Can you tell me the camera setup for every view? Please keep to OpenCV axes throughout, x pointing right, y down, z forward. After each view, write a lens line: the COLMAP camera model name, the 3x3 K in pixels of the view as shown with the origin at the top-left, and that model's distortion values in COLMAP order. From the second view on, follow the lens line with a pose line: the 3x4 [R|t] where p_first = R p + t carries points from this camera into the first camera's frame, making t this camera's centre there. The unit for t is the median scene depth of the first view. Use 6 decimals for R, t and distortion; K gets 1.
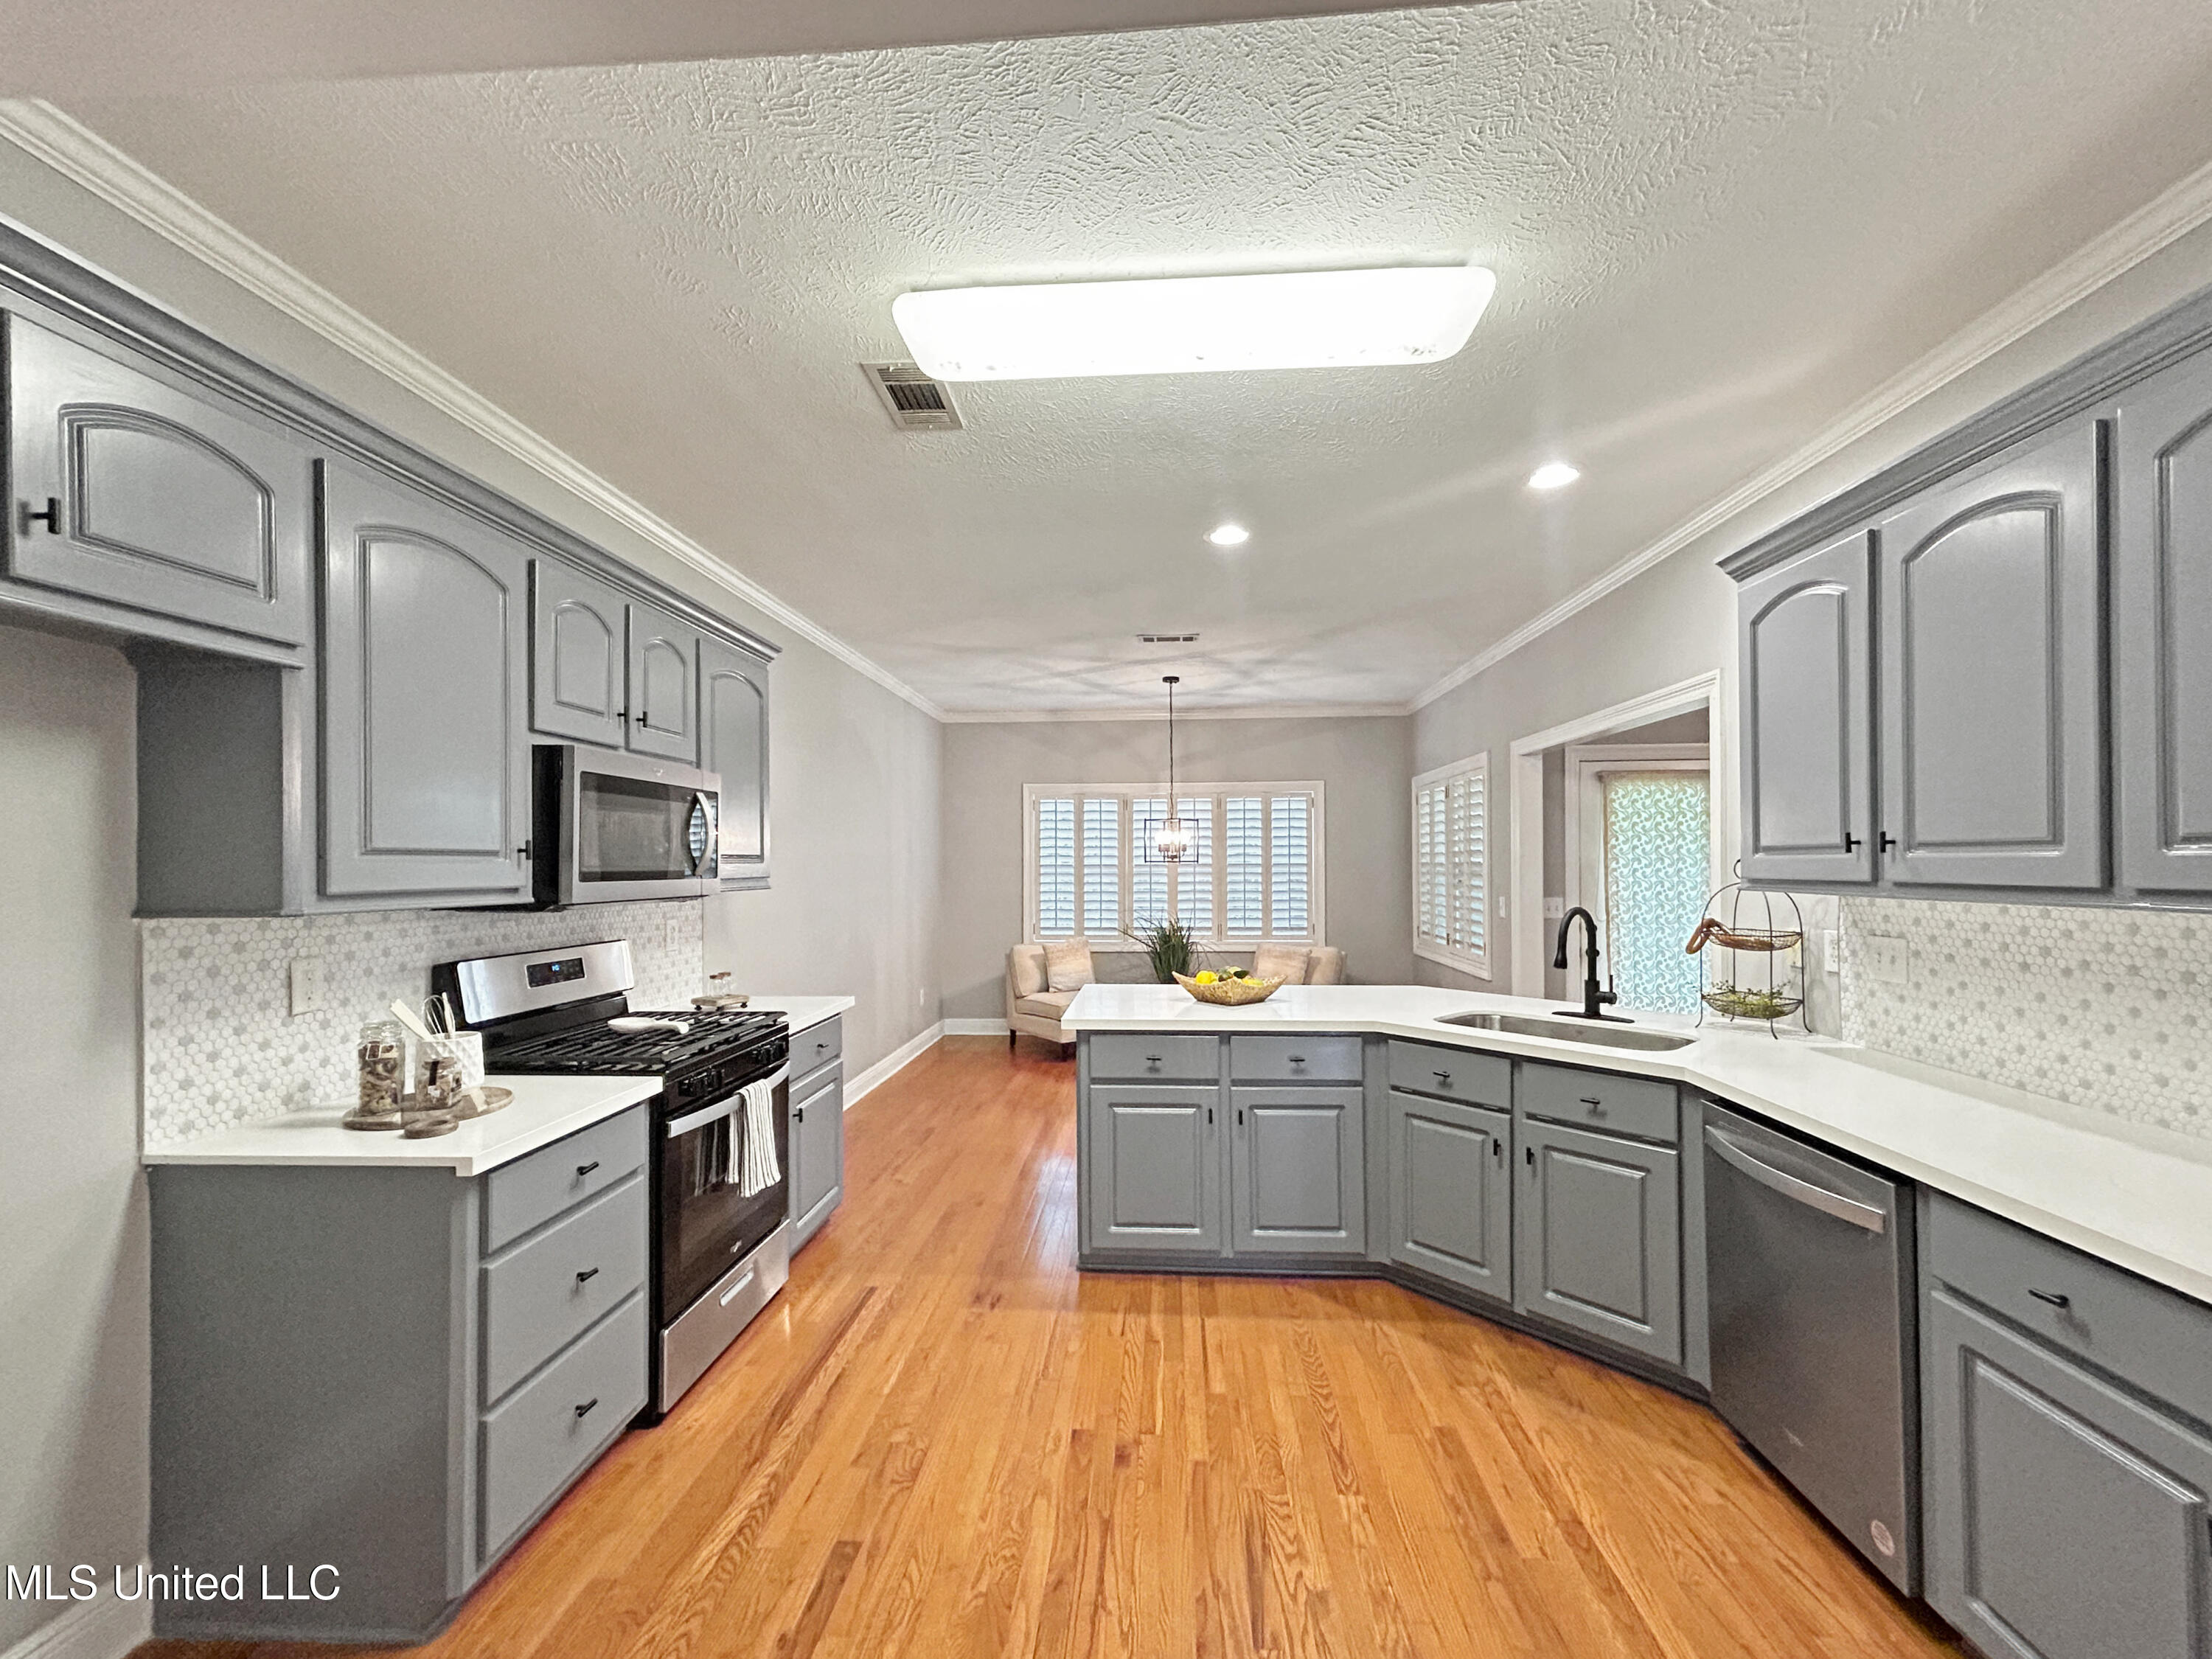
lens RADIAL K [[884.4, 0, 1112.0], [0, 884.4, 848.4], [0, 0, 1]] dist [0.001063, 0.000232]
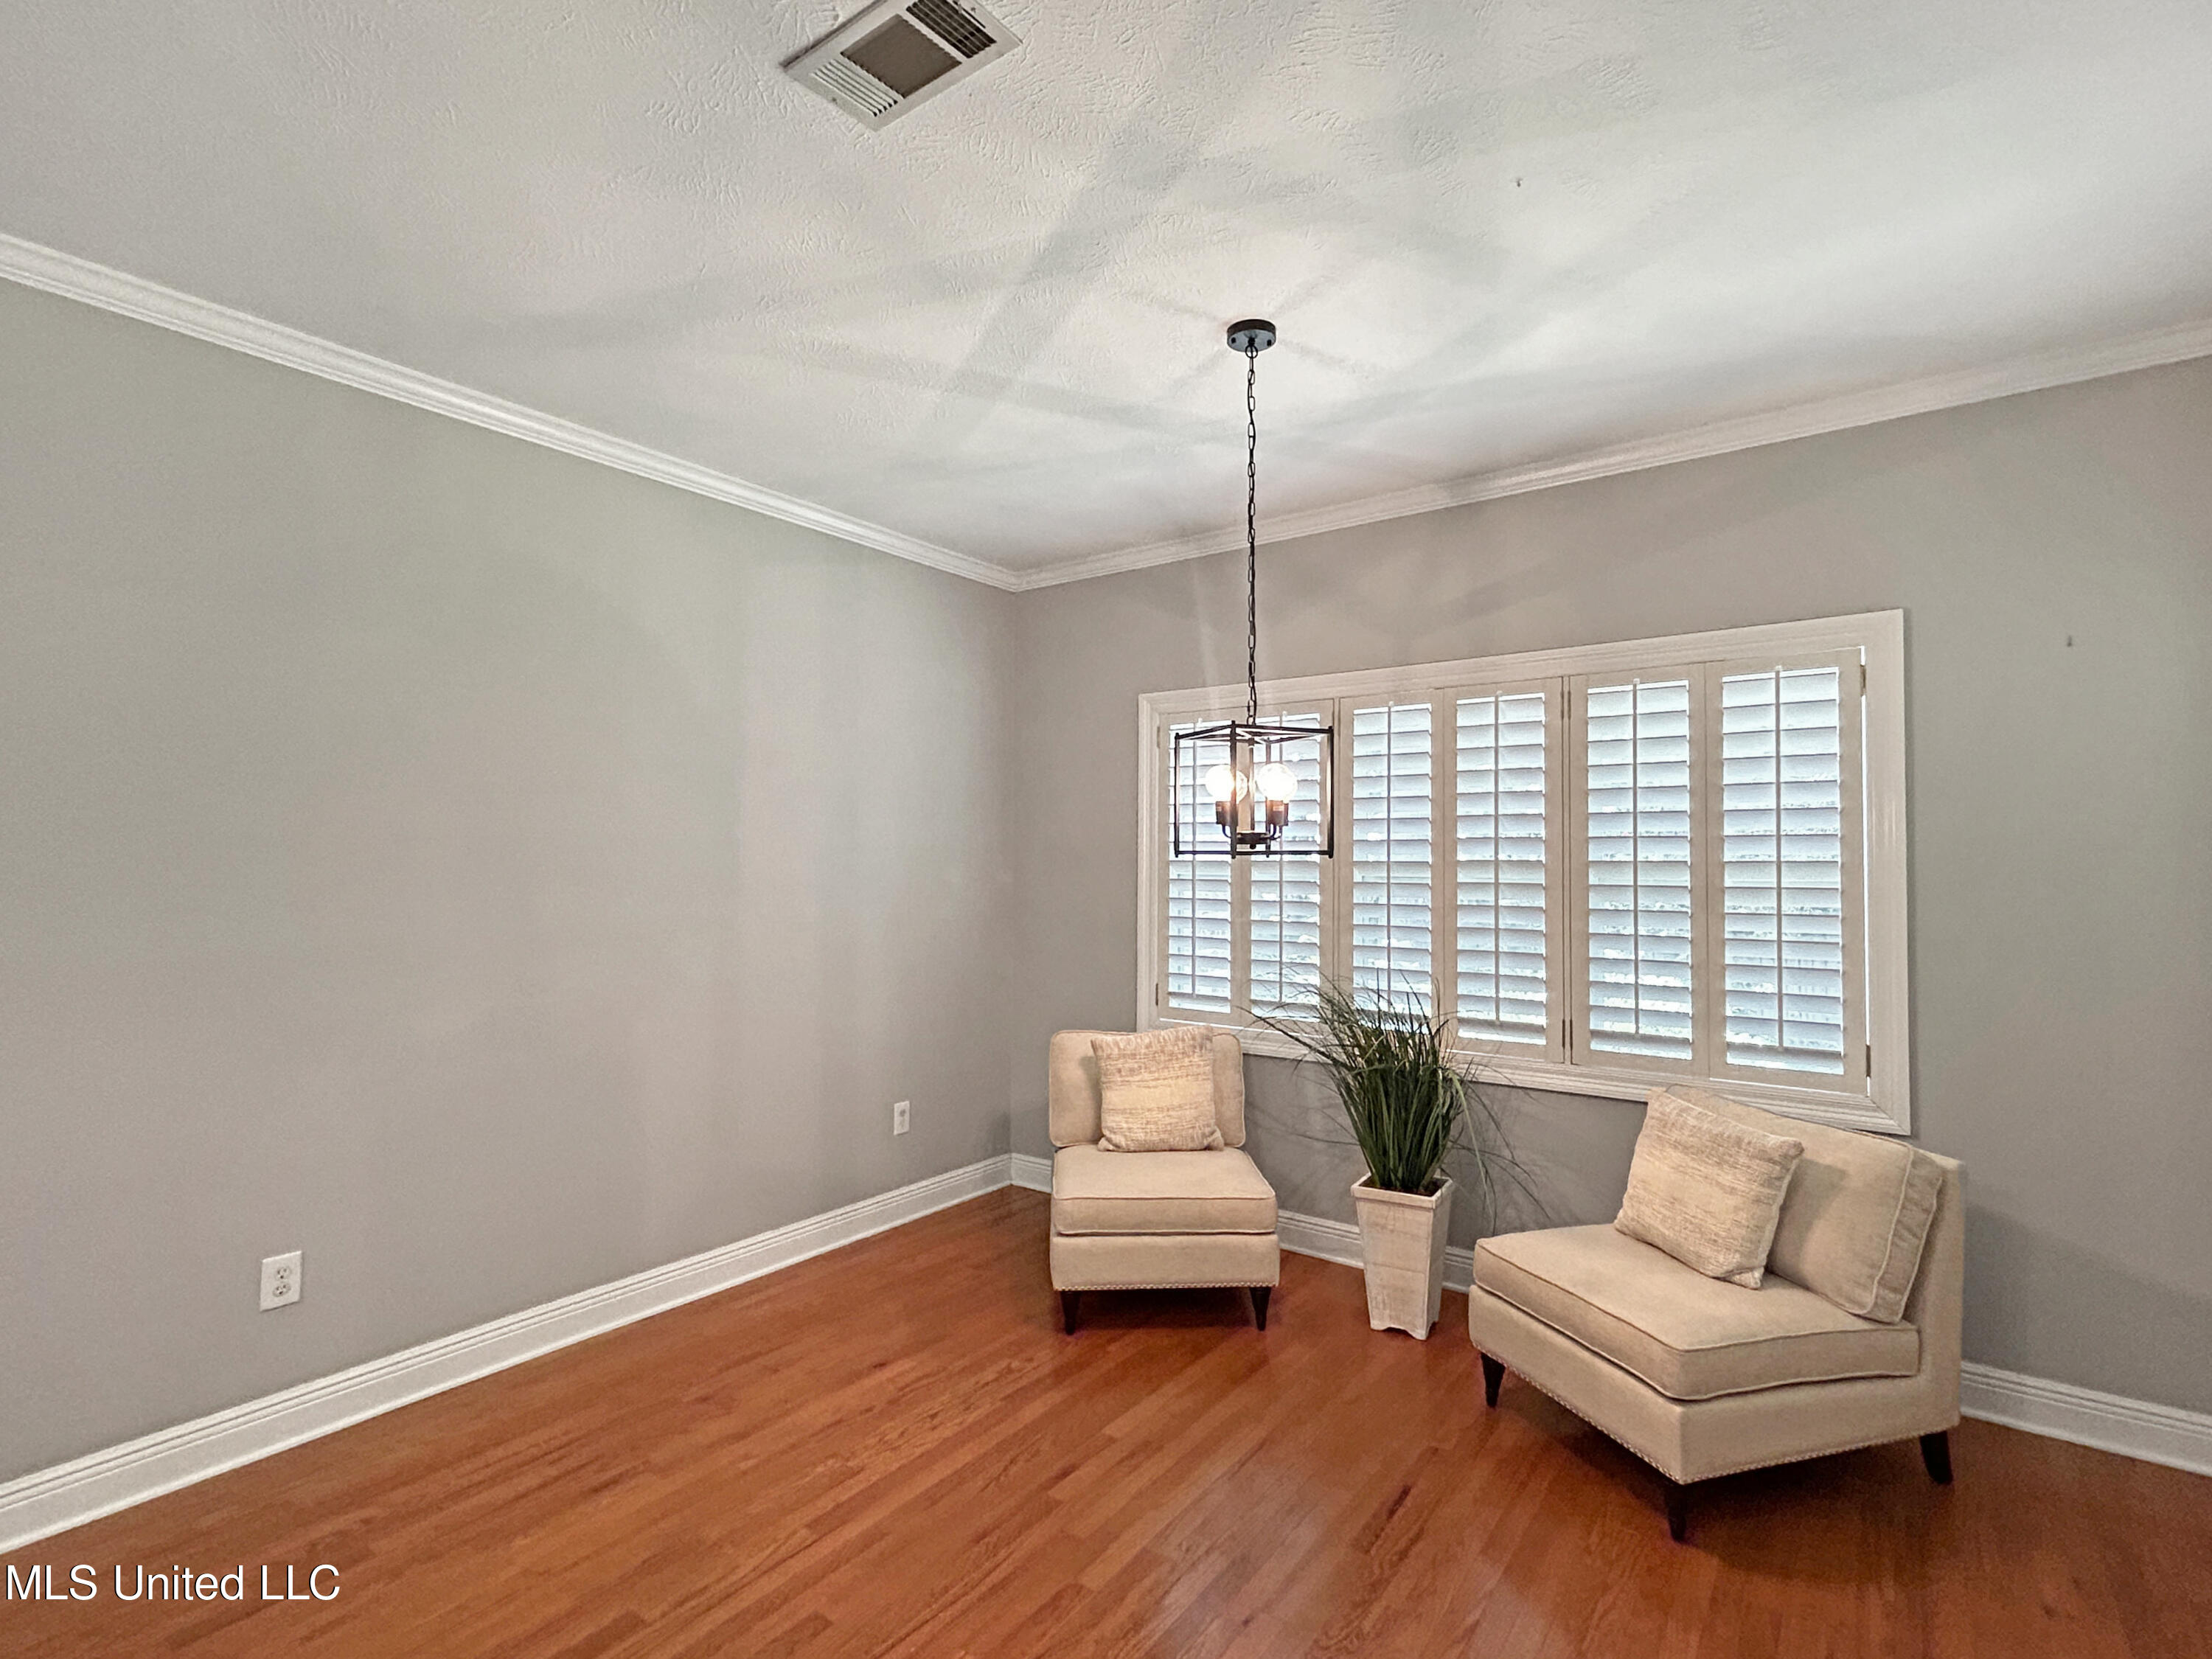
lens RADIAL K [[1064.2, 0, 1089.1], [0, 1064.2, 836.2], [0, 0, 1]] dist [0.000483, -0.000010]
pose [[0.844207, -0.006673, -0.535975, 0.203460], [0.002788, 0.999964, -0.008058, 0.010209], [0.536010, 0.005308, 0.844195, 0.525261]]
